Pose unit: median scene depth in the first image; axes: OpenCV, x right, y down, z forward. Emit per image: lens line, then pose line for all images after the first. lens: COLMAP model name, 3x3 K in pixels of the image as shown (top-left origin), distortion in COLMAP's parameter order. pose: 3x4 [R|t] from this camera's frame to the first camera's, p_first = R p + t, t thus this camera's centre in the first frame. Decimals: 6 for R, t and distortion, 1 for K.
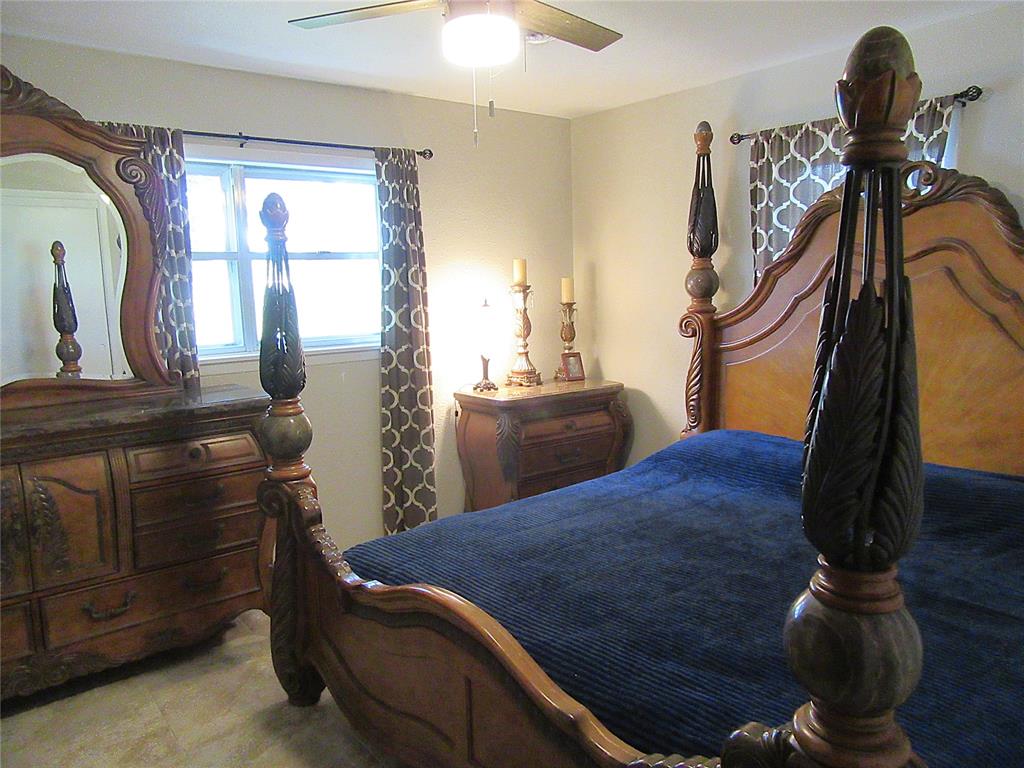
lens RADIAL K [[756.9, 0, 513.1], [0, 756.9, 382.6], [0, 0, 1]] dist [-0.008171, 0.011388]
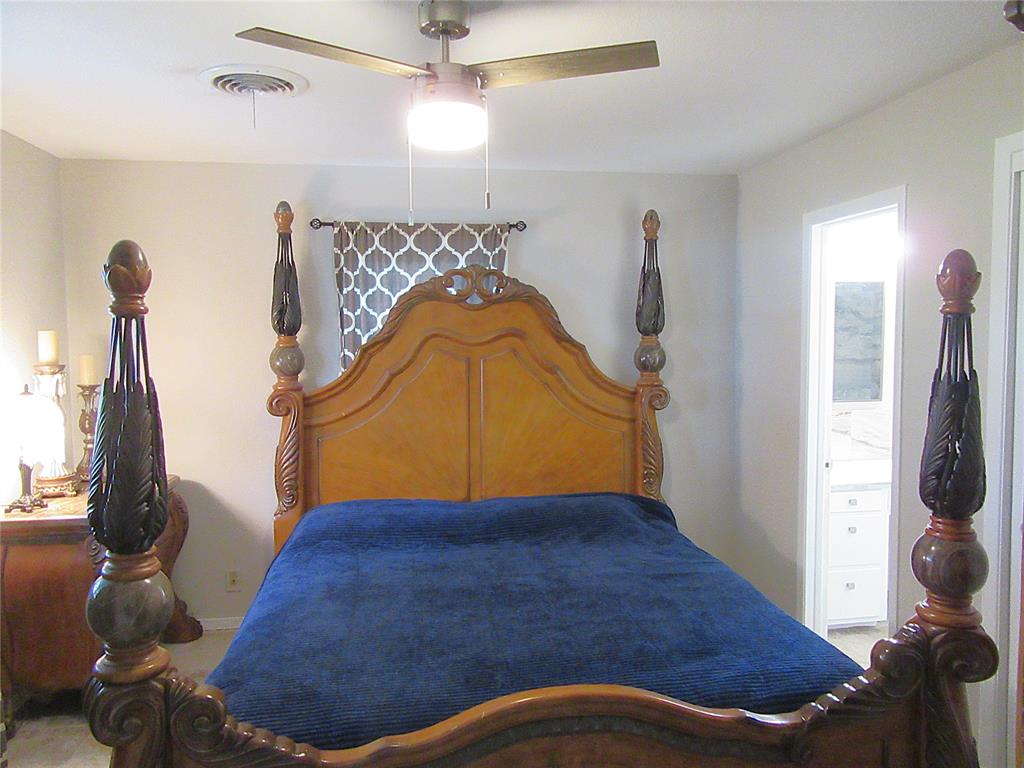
lens RADIAL K [[756.9, 0, 513.1], [0, 756.9, 382.6], [0, 0, 1]] dist [-0.008171, 0.011388]
pose [[0.508961, -0.032614, 0.860172, -0.495326], [0.109297, 0.993643, -0.026996, -0.048134], [-0.853823, 0.107754, 0.509290, 0.268911]]
